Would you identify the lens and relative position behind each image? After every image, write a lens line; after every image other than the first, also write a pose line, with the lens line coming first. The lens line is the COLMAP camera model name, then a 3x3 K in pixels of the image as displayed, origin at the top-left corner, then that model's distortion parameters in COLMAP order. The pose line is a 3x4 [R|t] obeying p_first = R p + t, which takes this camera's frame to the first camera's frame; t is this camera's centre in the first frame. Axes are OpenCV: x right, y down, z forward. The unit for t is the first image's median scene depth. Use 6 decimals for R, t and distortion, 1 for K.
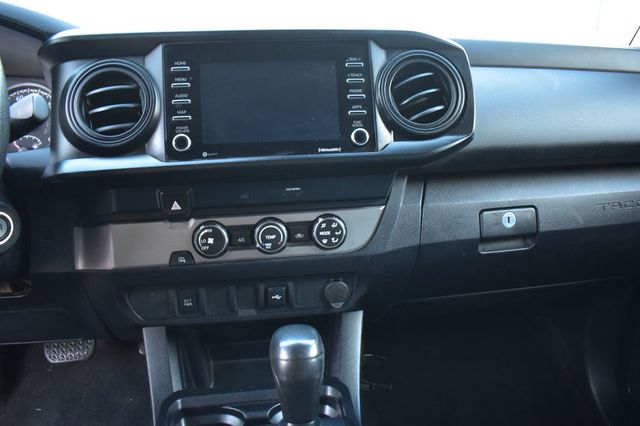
lens RADIAL K [[489.1, 0, 315.5], [0, 489.1, 214.9], [0, 0, 1]] dist [-0.099673, 0.024534]
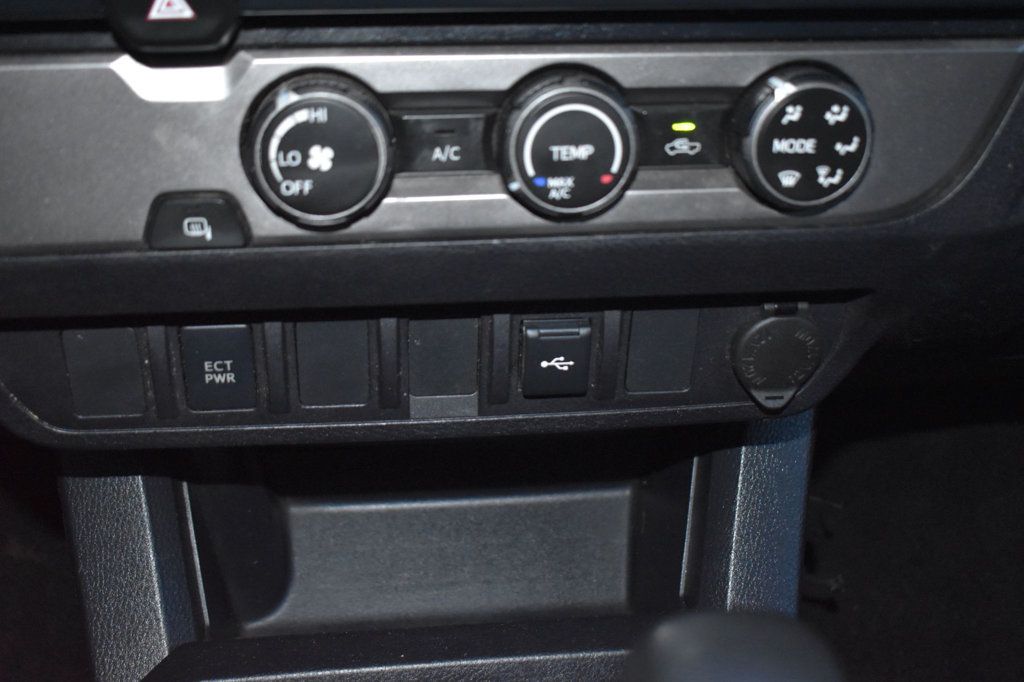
lens RADIAL K [[1234.9, 0, 507.8], [0, 1234.9, 343.8], [0, 0, 1]] dist [-0.062748, 0.000000]
pose [[0.998469, 0.052484, 0.017492, -0.130977], [-0.055320, 0.949997, 0.307319, -0.049571], [-0.000488, -0.307816, 0.951446, 0.405934]]
